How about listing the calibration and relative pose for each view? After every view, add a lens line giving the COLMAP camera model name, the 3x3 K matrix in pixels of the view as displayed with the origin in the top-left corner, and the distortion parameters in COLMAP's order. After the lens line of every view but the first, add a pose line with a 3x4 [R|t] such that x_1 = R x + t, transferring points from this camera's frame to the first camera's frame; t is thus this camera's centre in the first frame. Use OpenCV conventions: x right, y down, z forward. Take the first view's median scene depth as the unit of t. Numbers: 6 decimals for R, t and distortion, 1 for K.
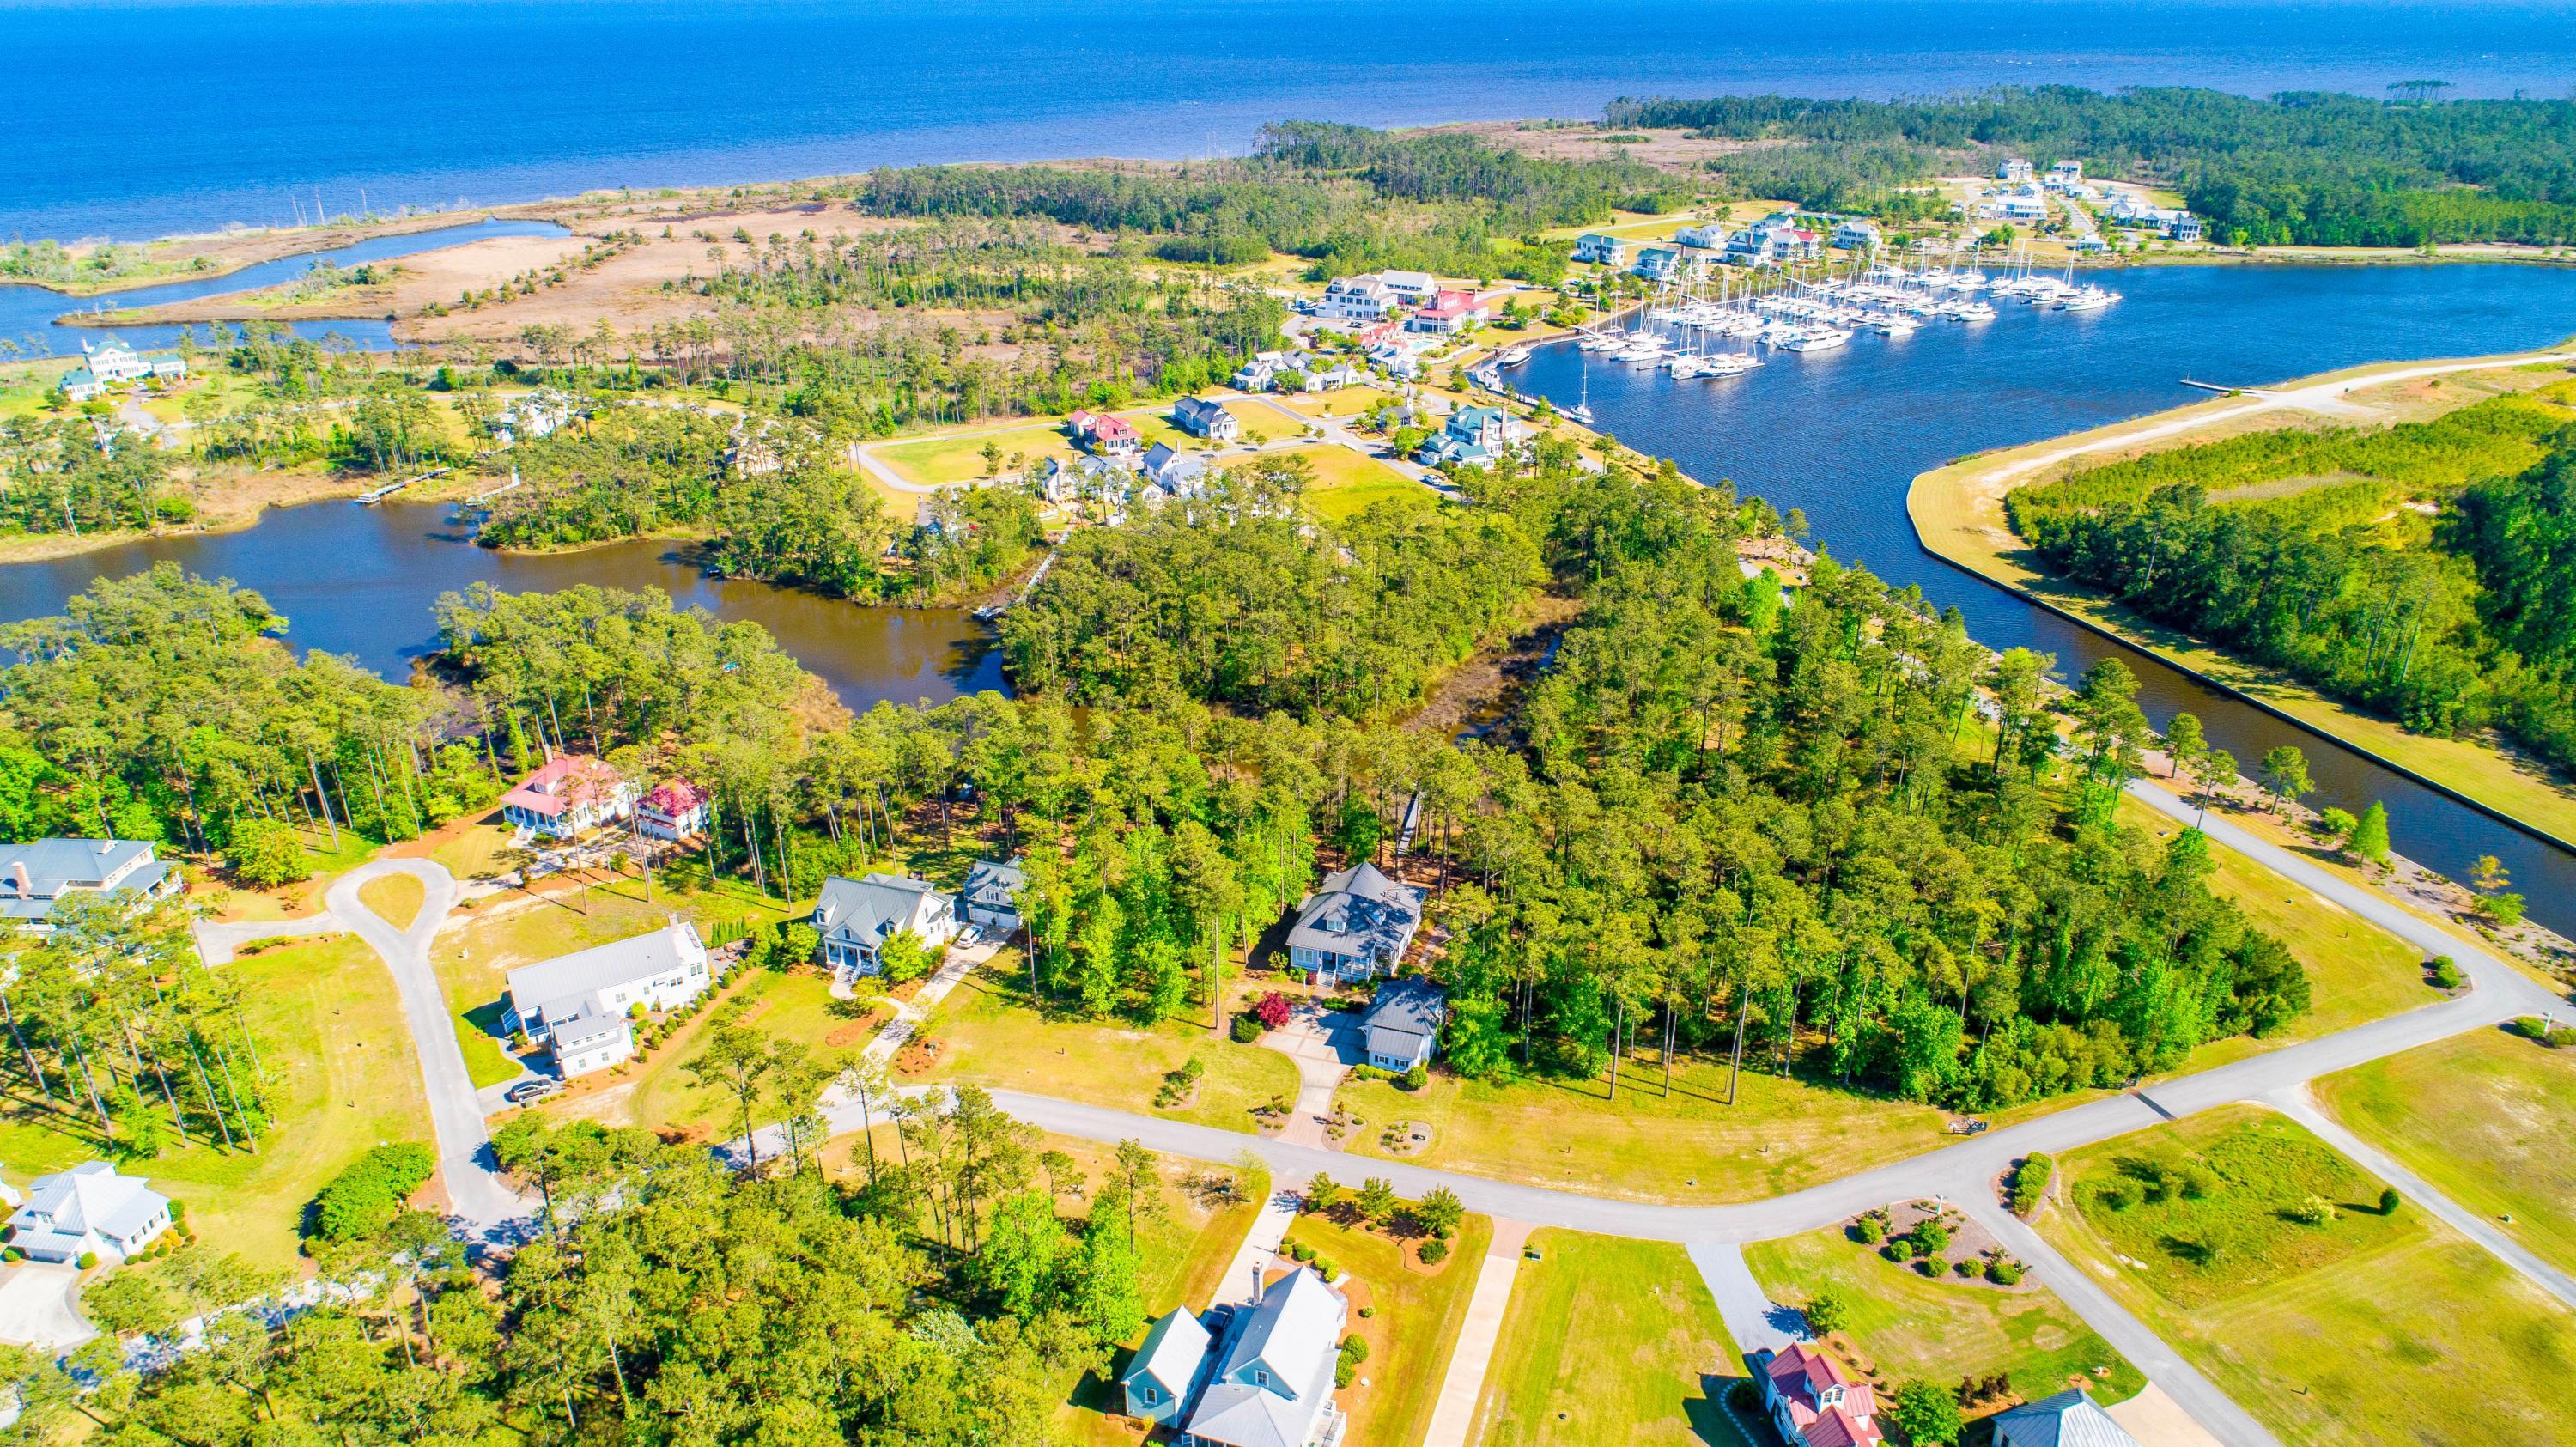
lens RADIAL K [[1758.8, 0, 1267.0], [0, 1758.8, 718.2], [0, 0, 1]] dist [-0.019418, 0.012455]
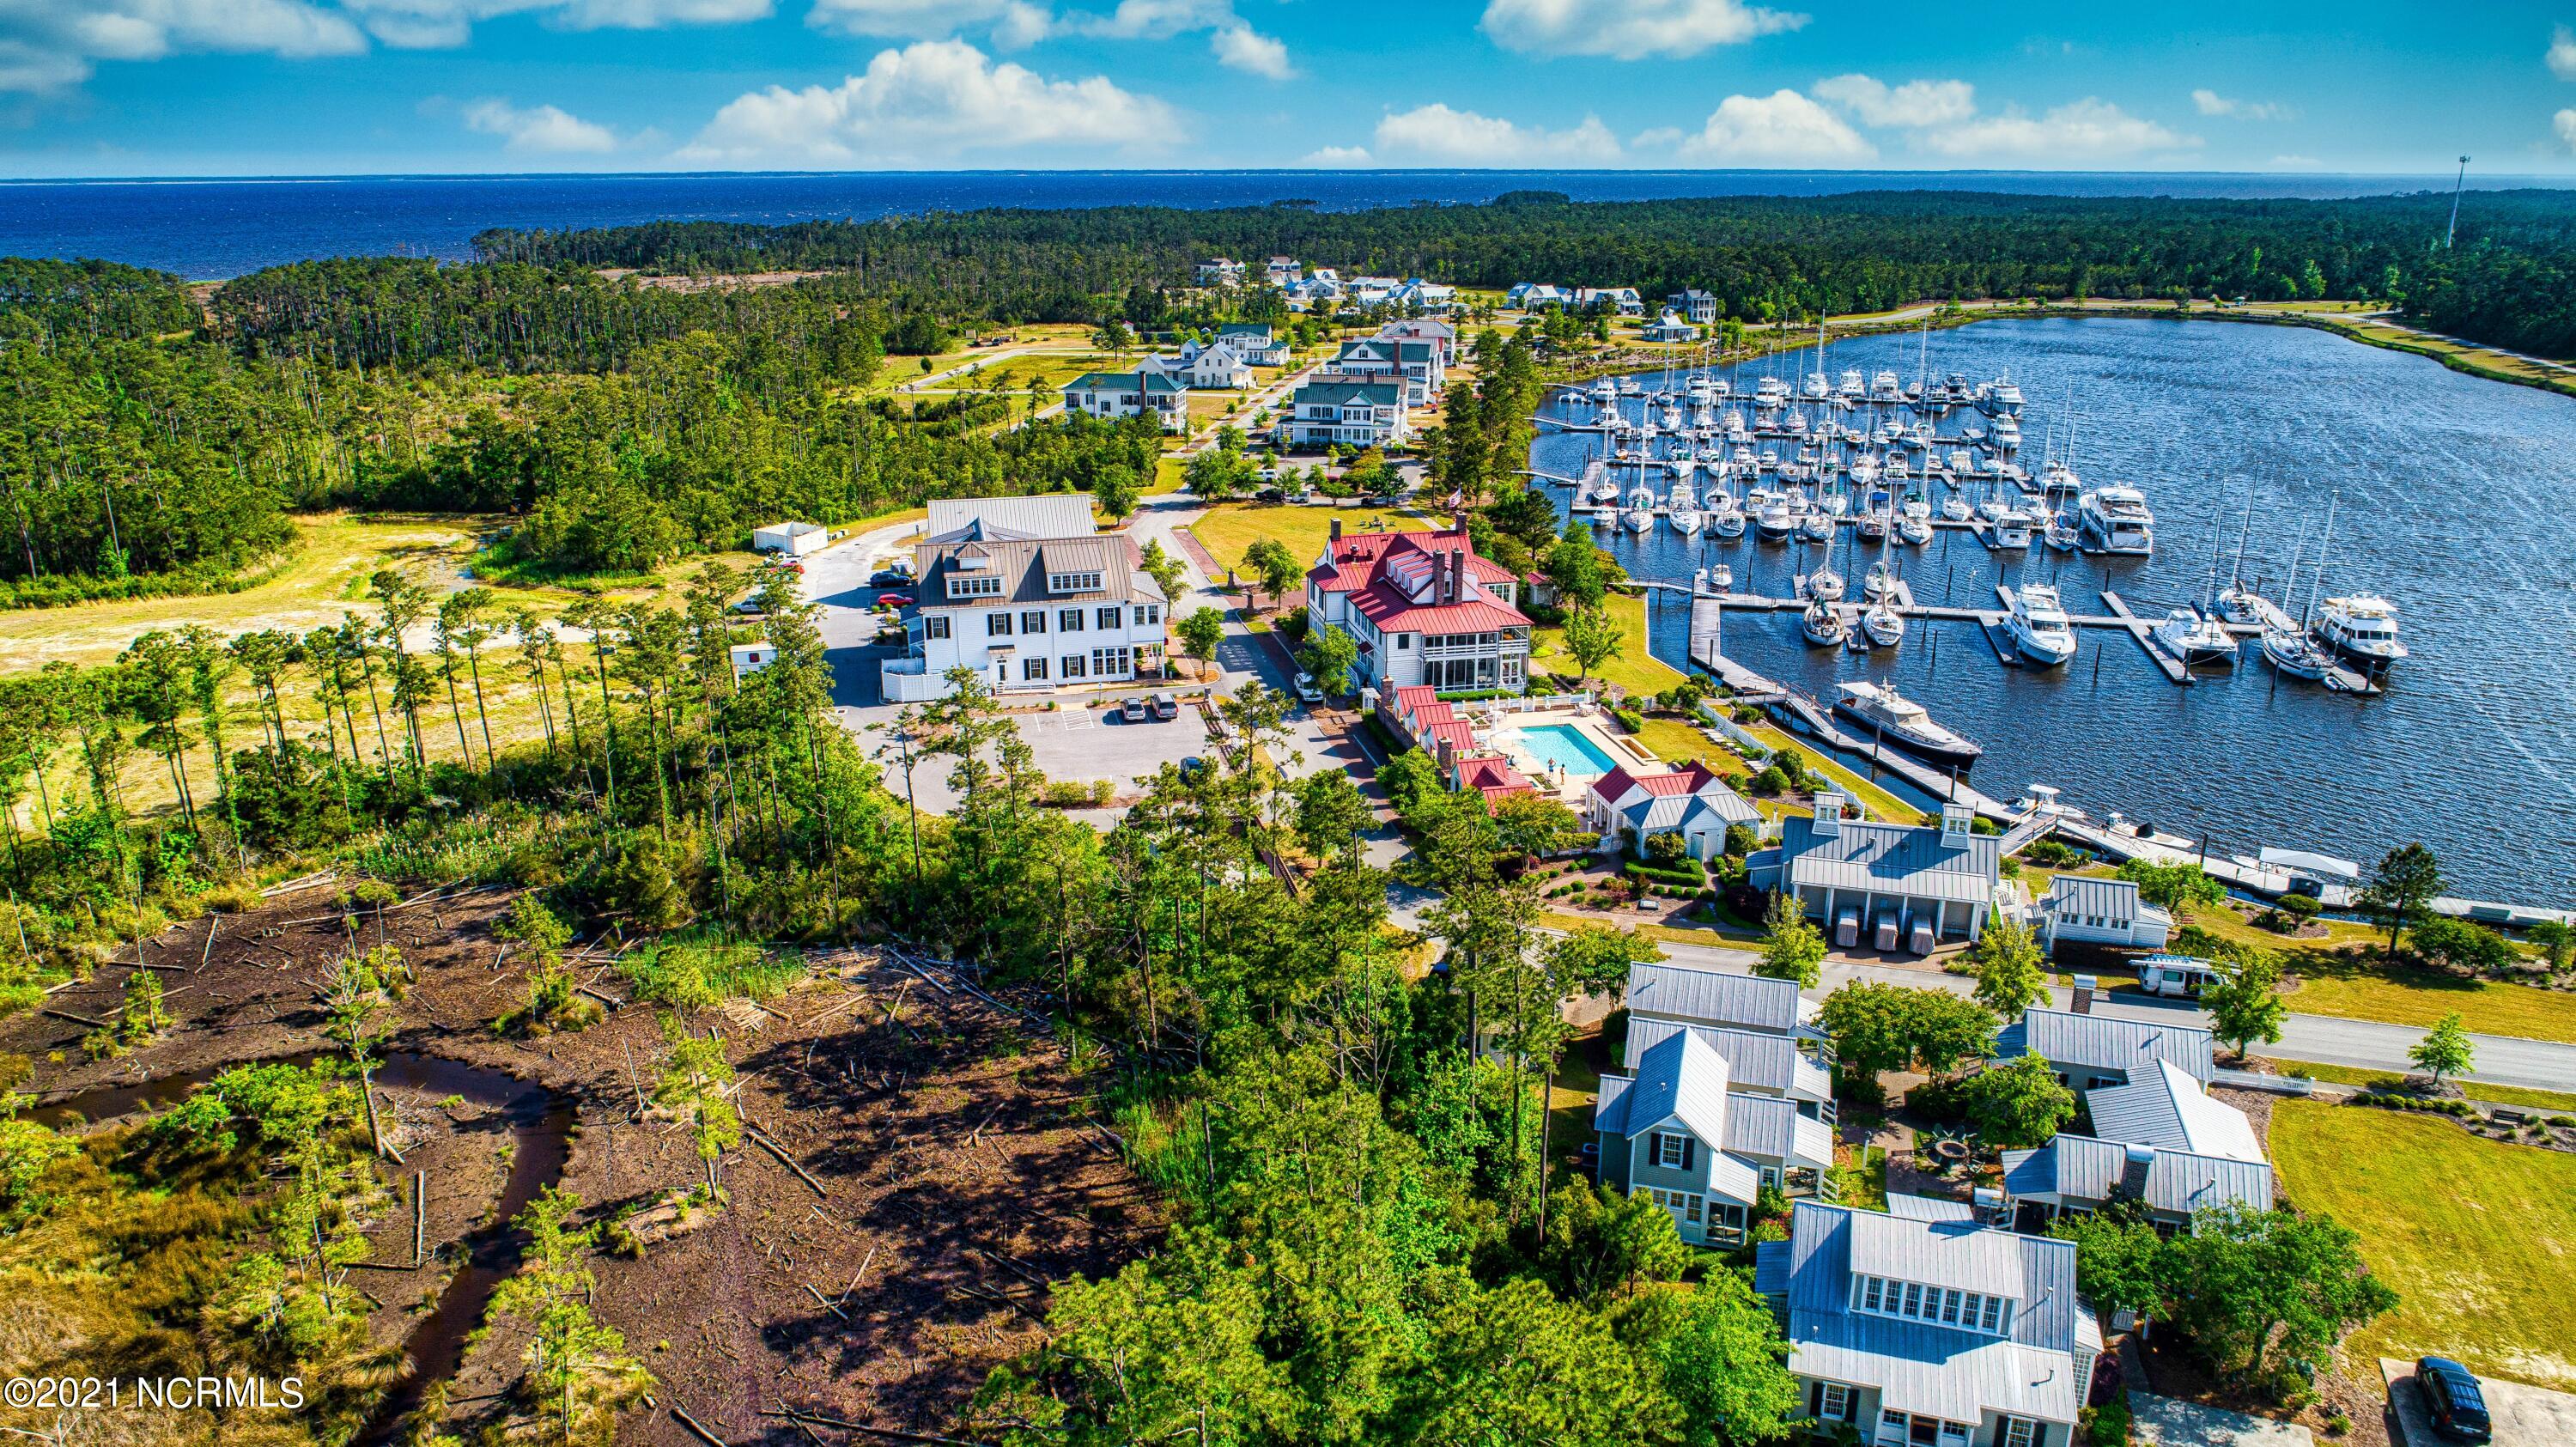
lens RADIAL K [[1758.8, 0, 1267.0], [0, 1758.8, 718.2], [0, 0, 1]] dist [-0.019418, 0.012455]
pose [[0.733875, -0.205727, 0.647382, -0.169781], [0.275631, 0.961238, -0.006992, -0.359053], [-0.620850, 0.183570, 0.762134, 1.318108]]
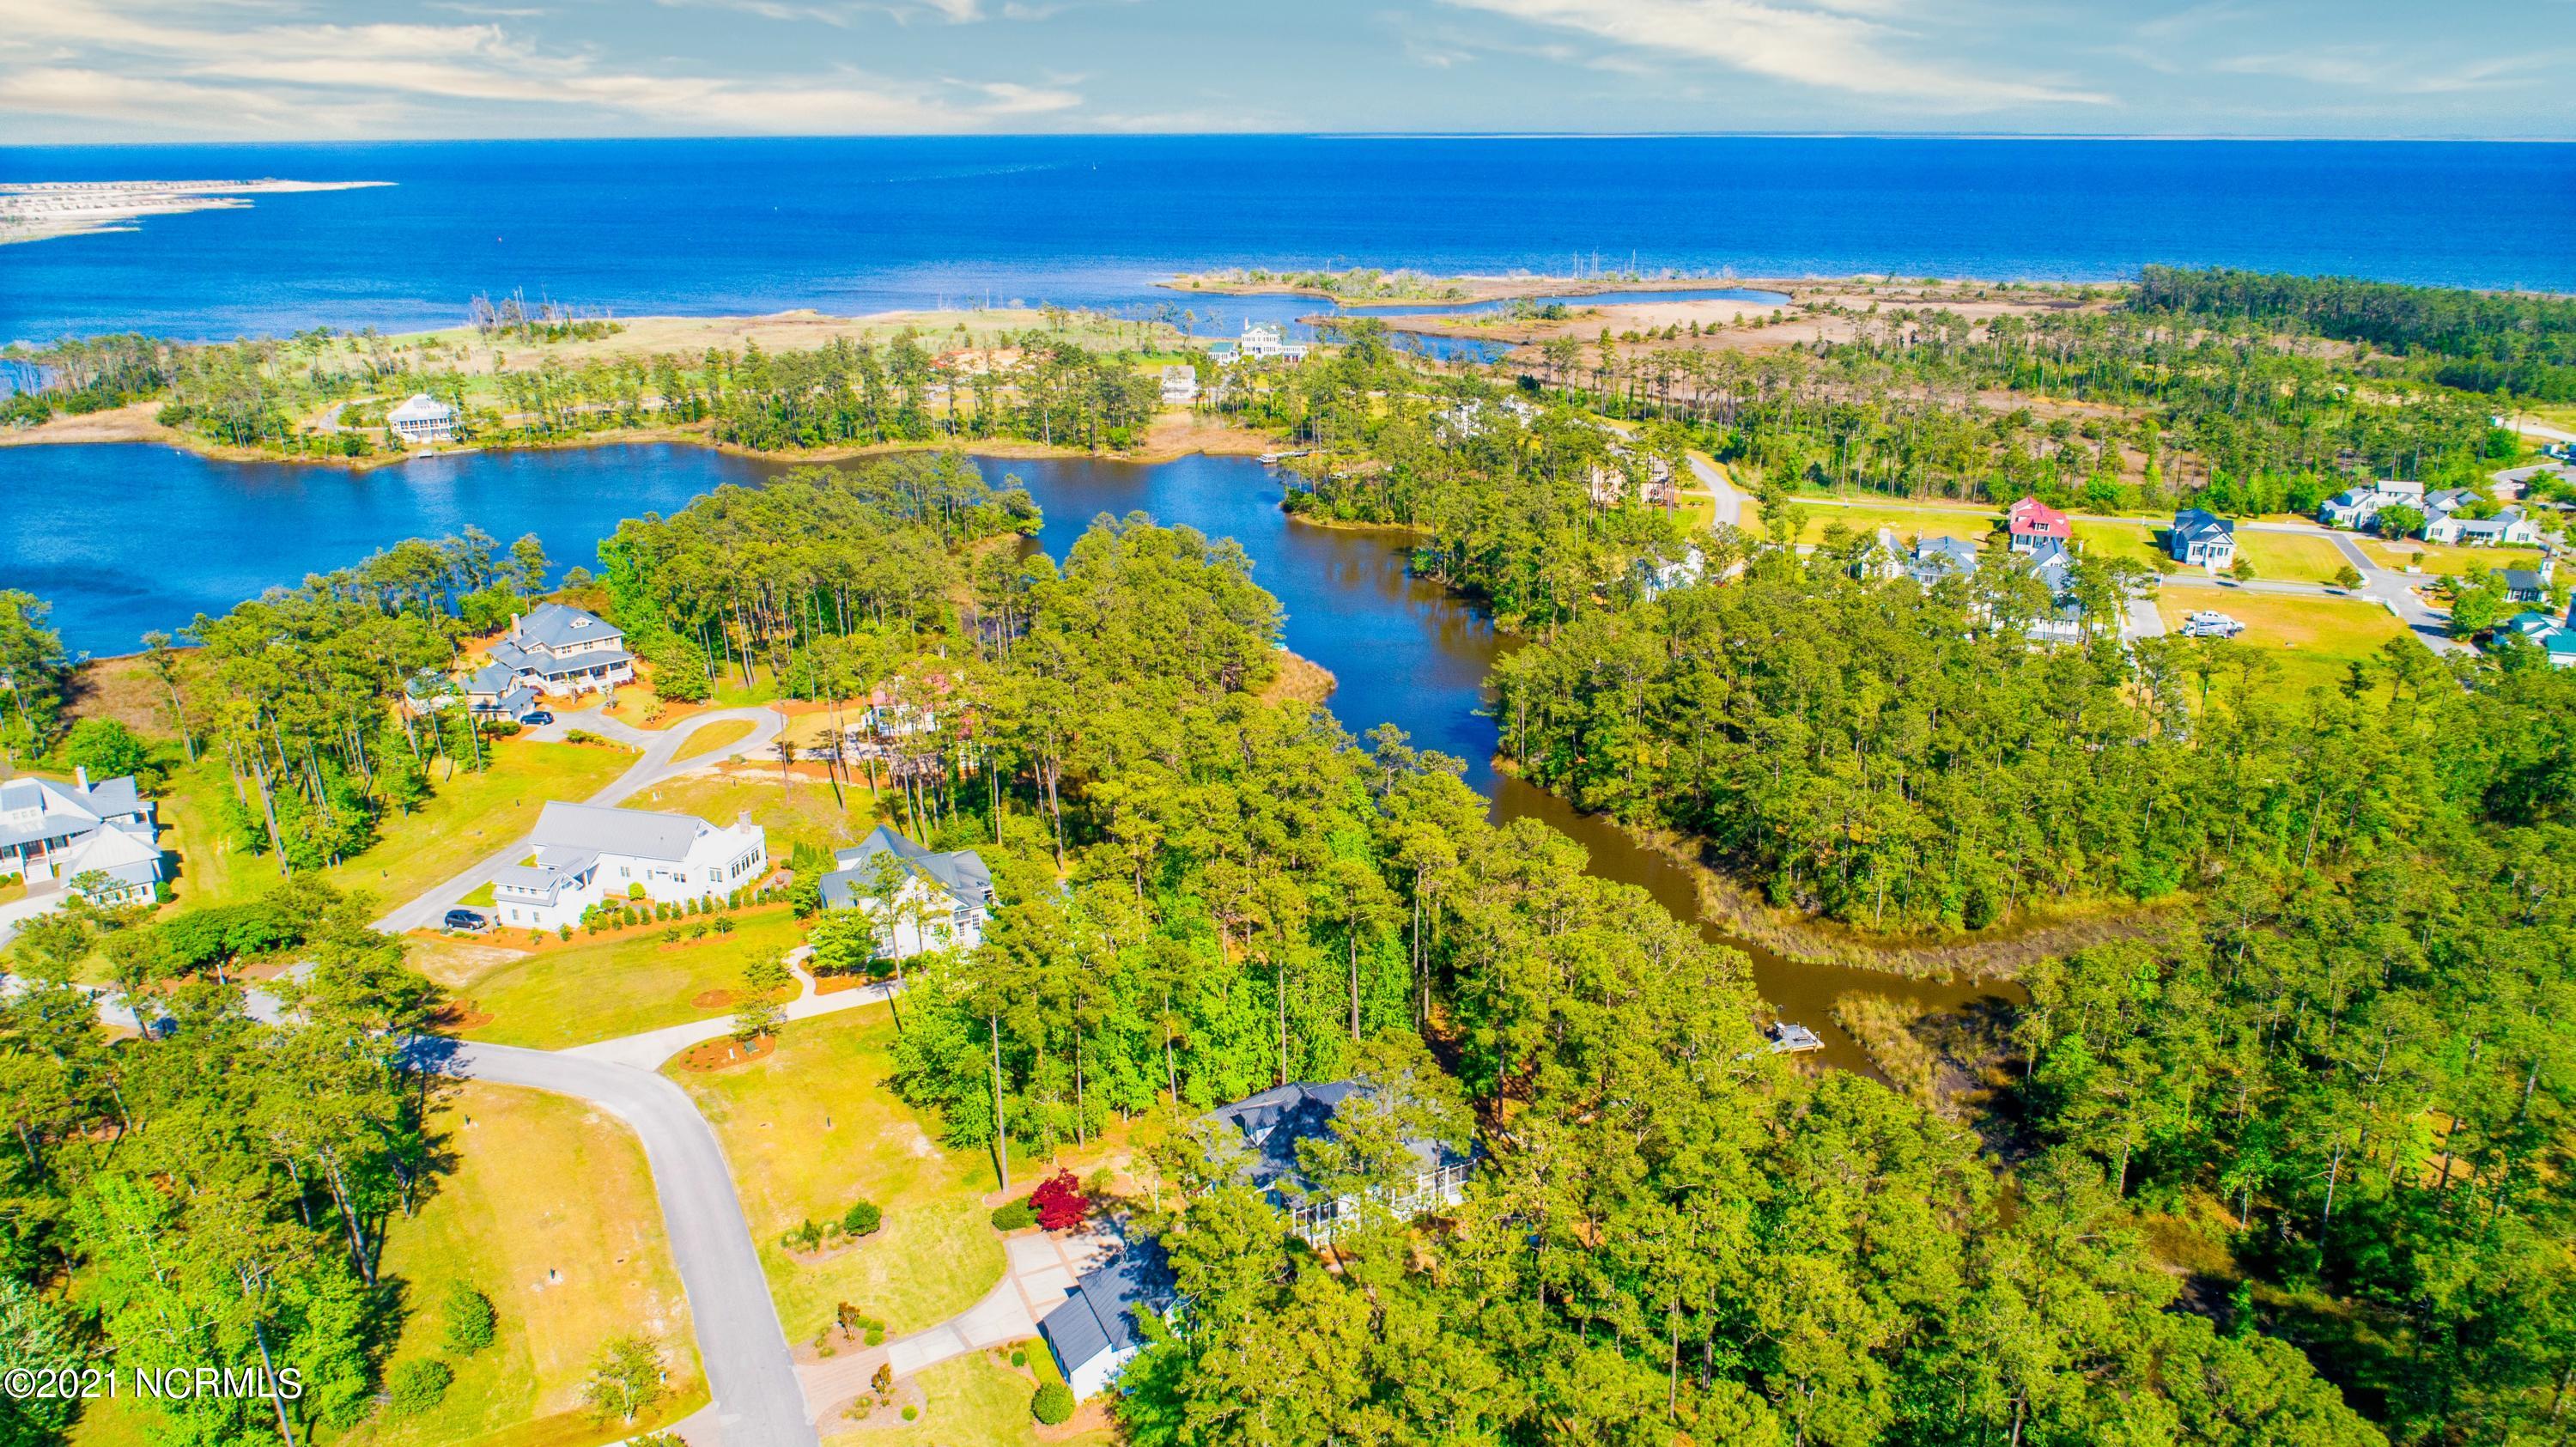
lens RADIAL K [[1718.2, 0, 1288.0], [0, 1718.2, 723.5], [0, 0, 1]] dist [-0.009257, 0.004146]
pose [[0.693942, 0.242706, -0.677892, 0.257795], [-0.292119, 0.955414, 0.043033, -0.027798], [0.658112, 0.168163, 0.733901, 0.344090]]
